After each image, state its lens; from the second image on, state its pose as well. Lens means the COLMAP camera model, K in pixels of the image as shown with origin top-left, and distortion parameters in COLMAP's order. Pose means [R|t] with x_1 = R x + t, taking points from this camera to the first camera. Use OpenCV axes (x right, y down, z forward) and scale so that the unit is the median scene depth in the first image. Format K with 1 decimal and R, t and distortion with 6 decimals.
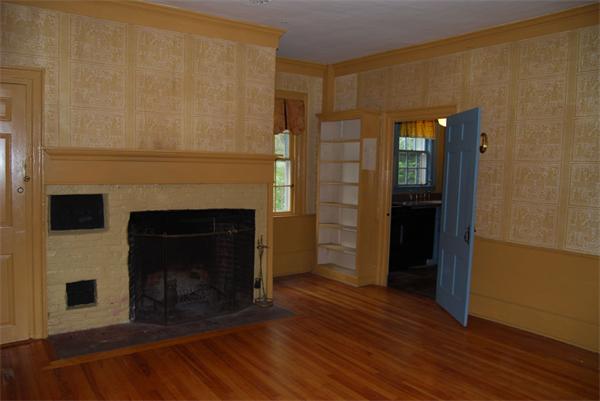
lens RADIAL K [[469.4, 0, 300.0], [0, 469.4, 200.5], [0, 0, 1]] dist [-0.096665, 0.051914]
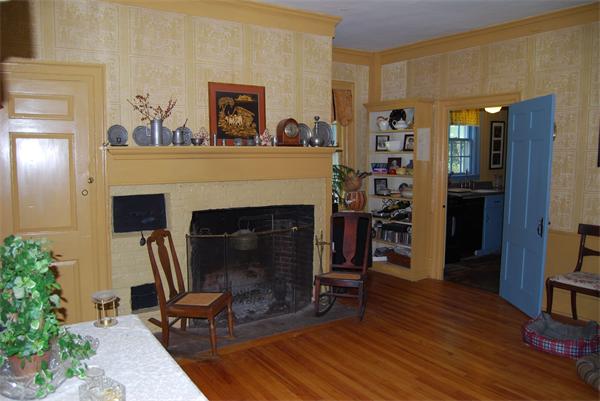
lens RADIAL K [[469.4, 0, 300.0], [0, 469.4, 200.5], [0, 0, 1]] dist [-0.096665, 0.051914]
pose [[0.999468, -0.020987, -0.024975, -0.106228], [0.021612, 0.999453, 0.025041, -0.015693], [0.024436, -0.025567, 0.999374, 0.032977]]
